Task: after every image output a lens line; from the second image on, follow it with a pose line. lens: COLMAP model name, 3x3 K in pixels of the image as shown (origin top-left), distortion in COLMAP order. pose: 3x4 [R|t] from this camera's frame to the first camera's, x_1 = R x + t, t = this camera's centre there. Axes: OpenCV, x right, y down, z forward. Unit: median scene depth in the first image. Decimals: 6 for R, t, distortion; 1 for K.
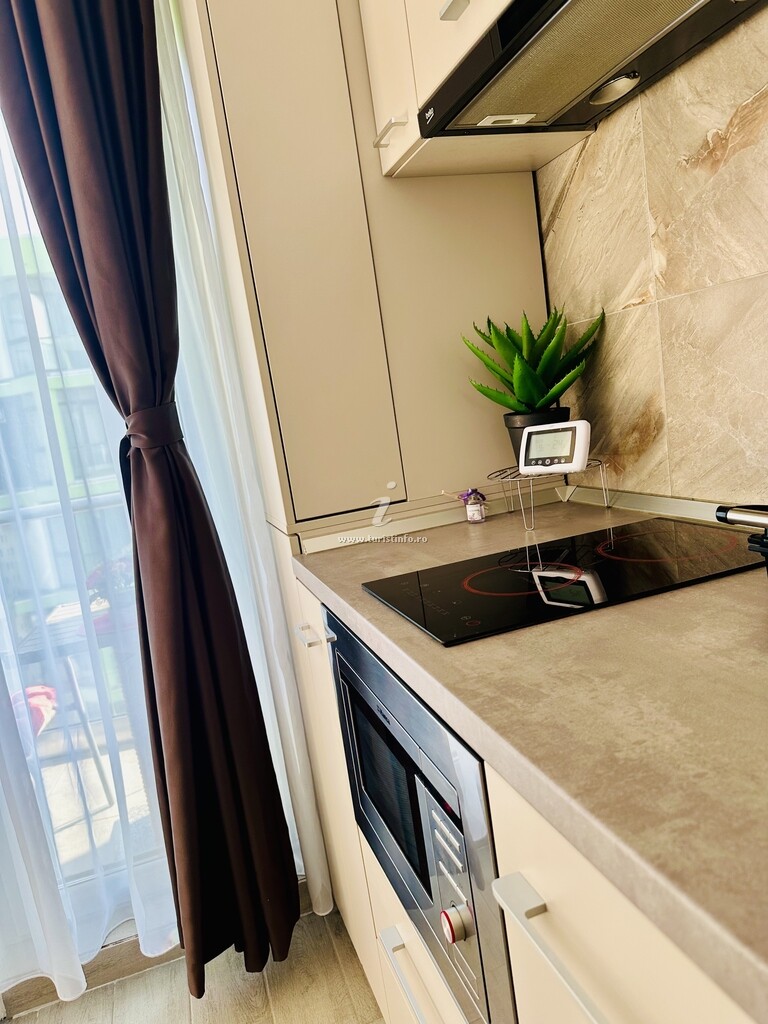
lens RADIAL K [[721.0, 0, 384.0], [0, 721.0, 512.0], [0, 0, 1]] dist [0.072163, -0.102582]
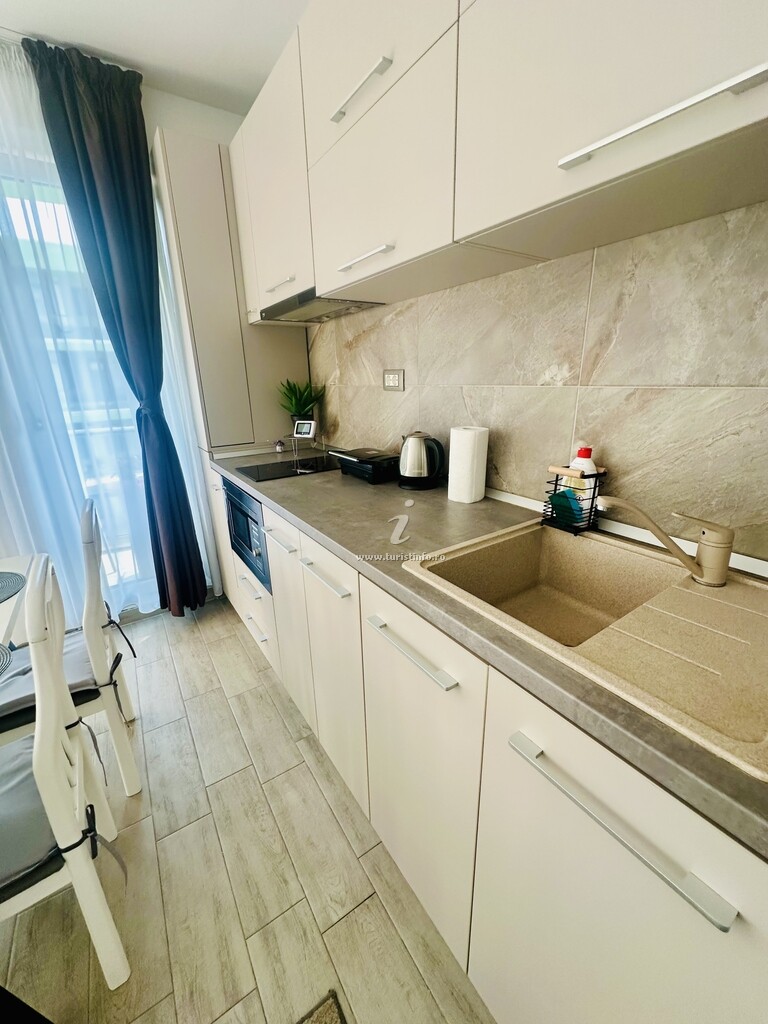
lens RADIAL K [[408.6, 0, 384.2], [0, 408.6, 510.4], [0, 0, 1]] dist [-0.003281, 0.000578]
pose [[0.953161, 0.032999, 0.300658, 0.047143], [-0.073238, 0.989630, 0.123564, 0.011439], [-0.293463, -0.139796, 0.945694, -0.721331]]
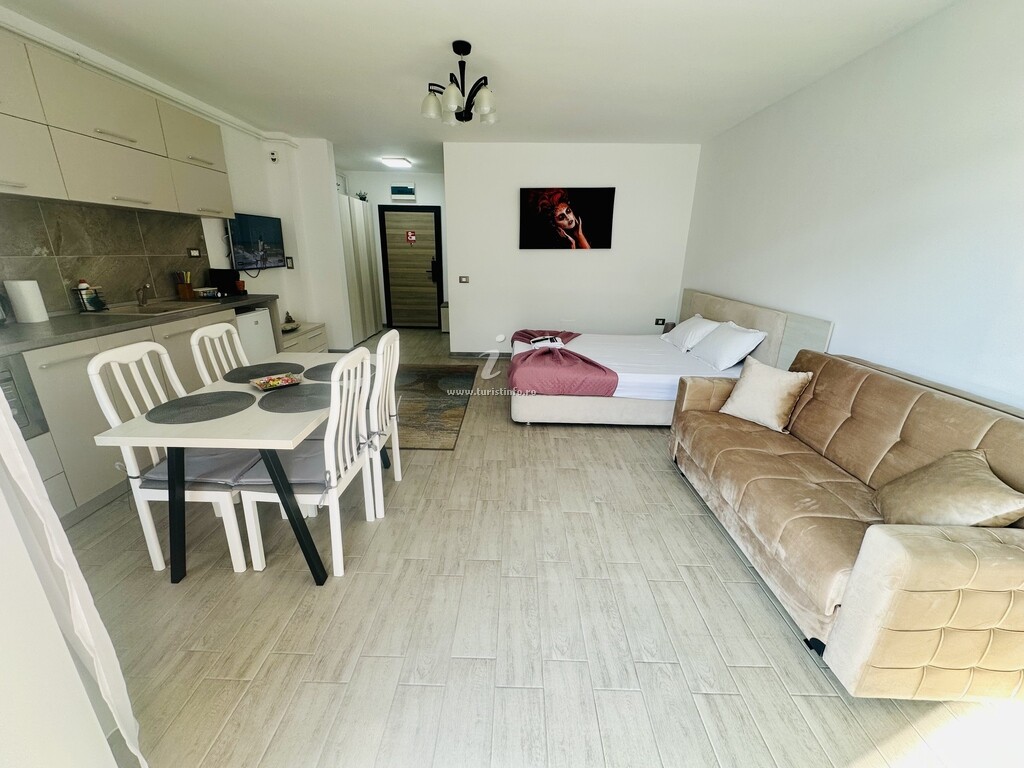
lens RADIAL K [[408.6, 0, 510.5], [0, 408.6, 382.9], [0, 0, 1]] dist [-0.003281, 0.000578]
pose [[-0.941874, 0.026453, 0.334923, -1.993084], [0.167731, 0.900792, 0.400550, -0.029557], [-0.291100, 0.433445, -0.852870, 1.216570]]
